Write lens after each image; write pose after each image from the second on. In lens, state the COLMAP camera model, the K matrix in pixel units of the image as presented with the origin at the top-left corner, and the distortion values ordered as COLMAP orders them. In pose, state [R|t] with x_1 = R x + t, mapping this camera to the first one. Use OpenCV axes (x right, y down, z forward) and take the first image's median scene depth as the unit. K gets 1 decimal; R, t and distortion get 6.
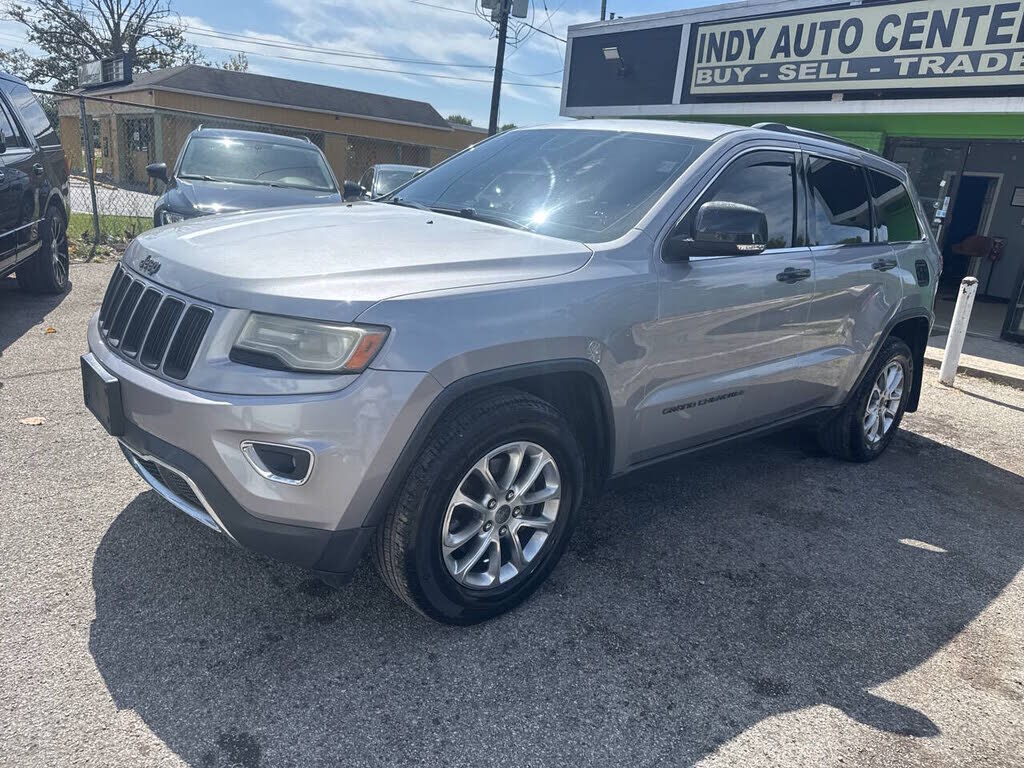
lens RADIAL K [[738.7, 0, 511.1], [0, 738.7, 393.6], [0, 0, 1]] dist [-0.005751, 0.000598]
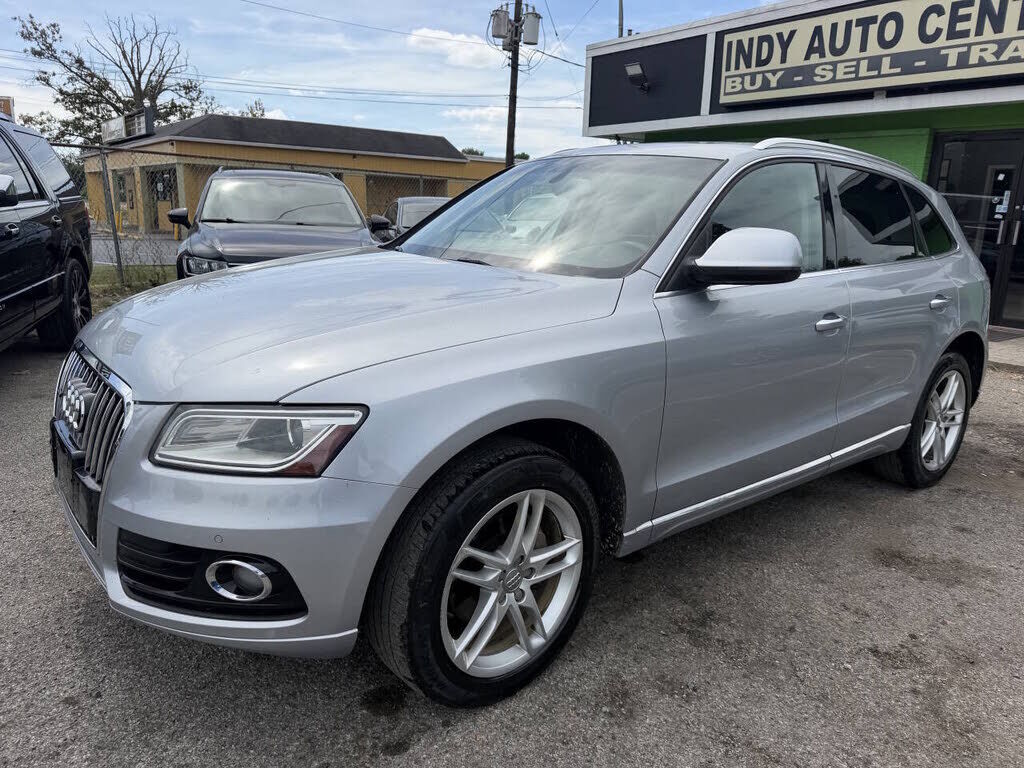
lens RADIAL K [[737.4, 0, 509.3], [0, 737.4, 385.1], [0, 0, 1]] dist [0.000123, -0.006717]
pose [[0.997831, -0.055817, -0.034903, -0.019571], [0.054193, 0.997476, -0.045881, -0.010436], [0.037376, 0.043890, 0.998337, 0.046490]]
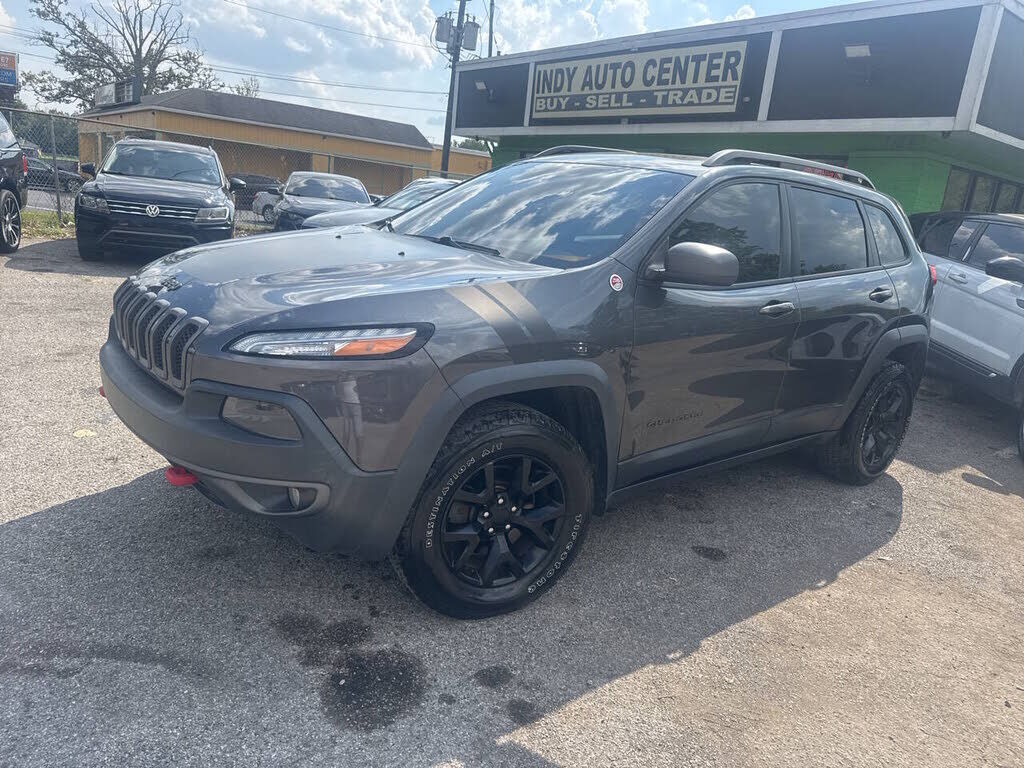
lens RADIAL K [[740.2, 0, 505.2], [0, 740.2, 391.5], [0, 0, 1]] dist [0.005459, -0.011167]
pose [[0.999231, 0.022872, -0.031854, 0.261805], [-0.023888, 0.999206, -0.031889, 0.103732], [0.031099, 0.032626, 0.998984, -0.253853]]
